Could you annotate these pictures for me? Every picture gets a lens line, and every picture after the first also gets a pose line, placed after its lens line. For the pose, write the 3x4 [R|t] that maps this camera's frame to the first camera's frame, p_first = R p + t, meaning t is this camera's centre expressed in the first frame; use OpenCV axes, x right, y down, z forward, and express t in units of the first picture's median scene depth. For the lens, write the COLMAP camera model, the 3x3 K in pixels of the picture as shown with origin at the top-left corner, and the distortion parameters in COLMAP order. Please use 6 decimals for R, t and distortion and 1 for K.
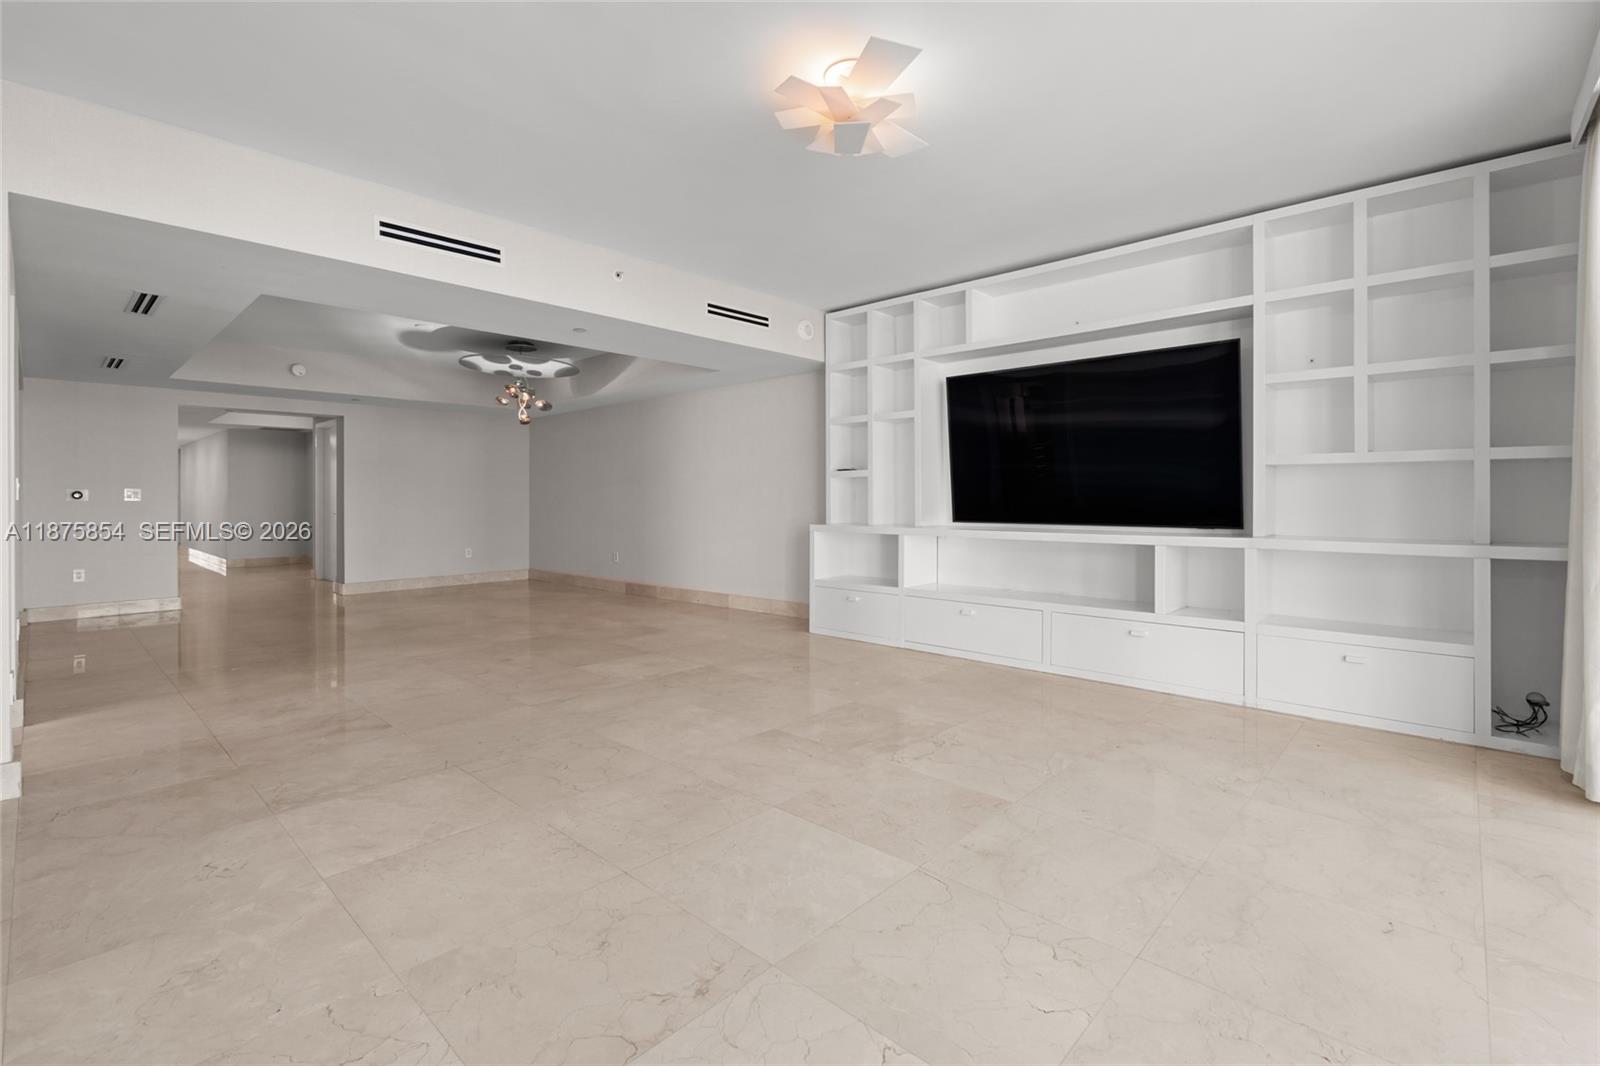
lens RADIAL K [[709.0, 0, 796.6], [0, 709.0, 496.8], [0, 0, 1]] dist [-0.004881, 0.000509]
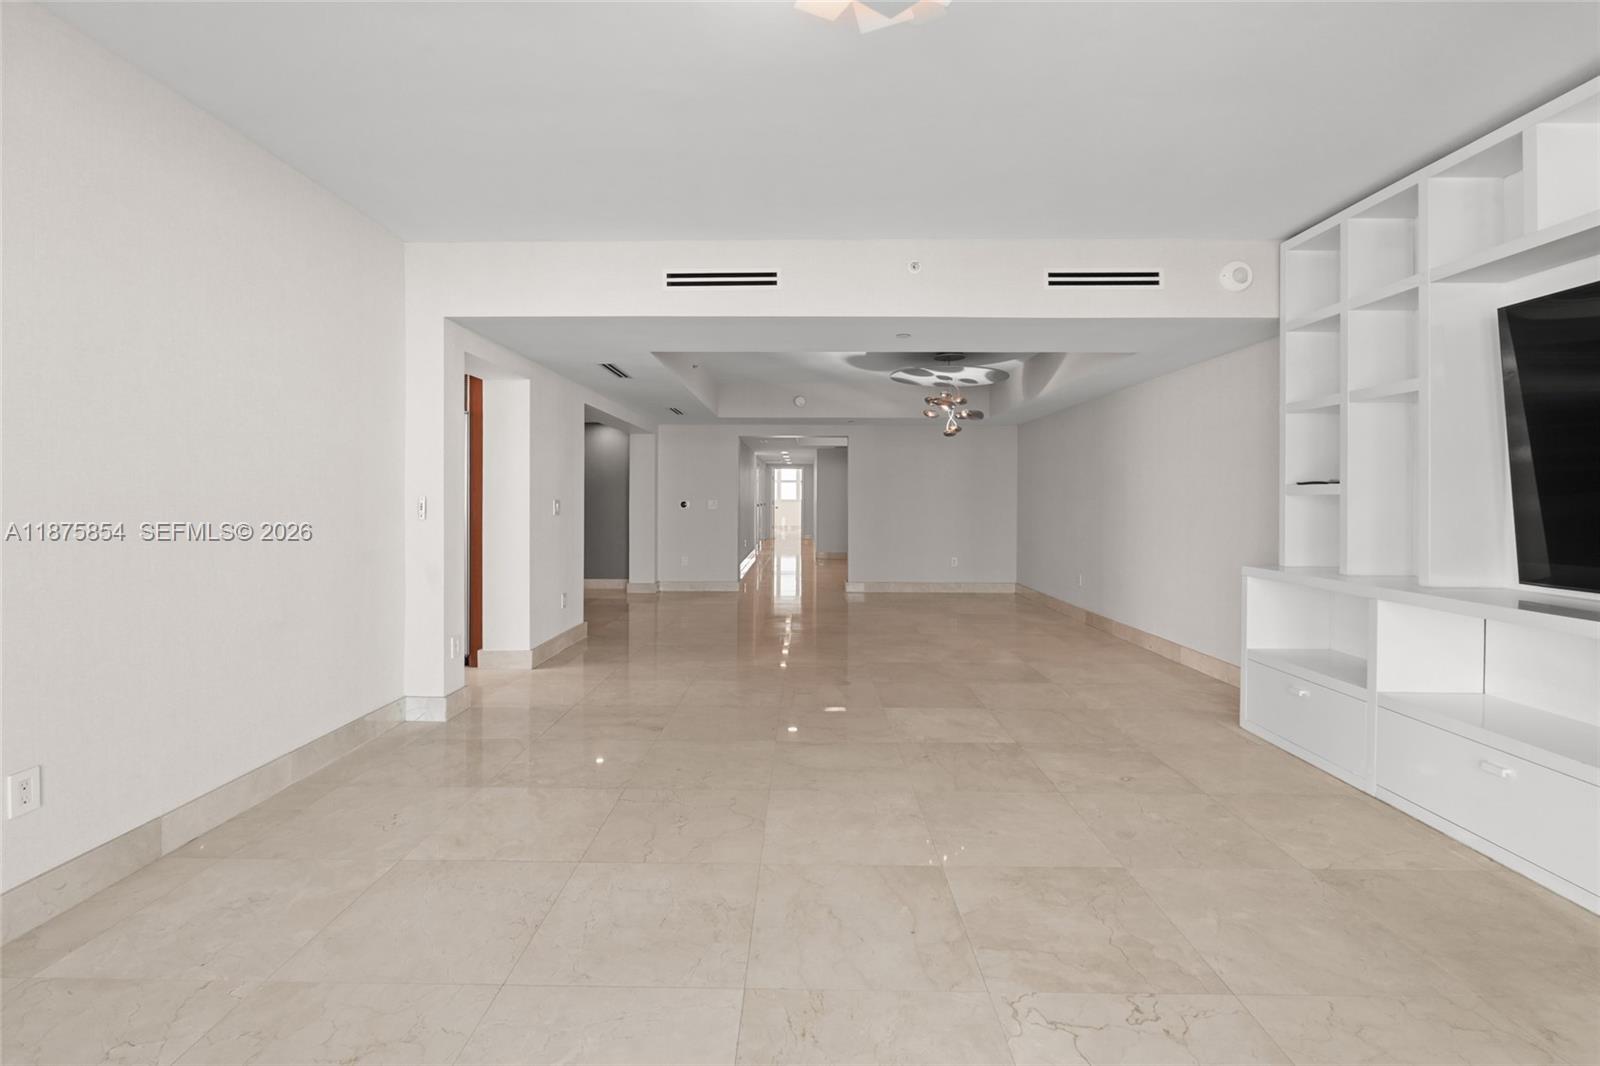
lens RADIAL K [[709.0, 0, 798.4], [0, 709.0, 498.2], [0, 0, 1]] dist [-0.004881, 0.000509]
pose [[0.677296, 0.005160, -0.735692, 0.231830], [-0.004168, 0.999986, 0.003177, -0.025342], [0.735698, 0.000914, 0.677309, 0.246662]]
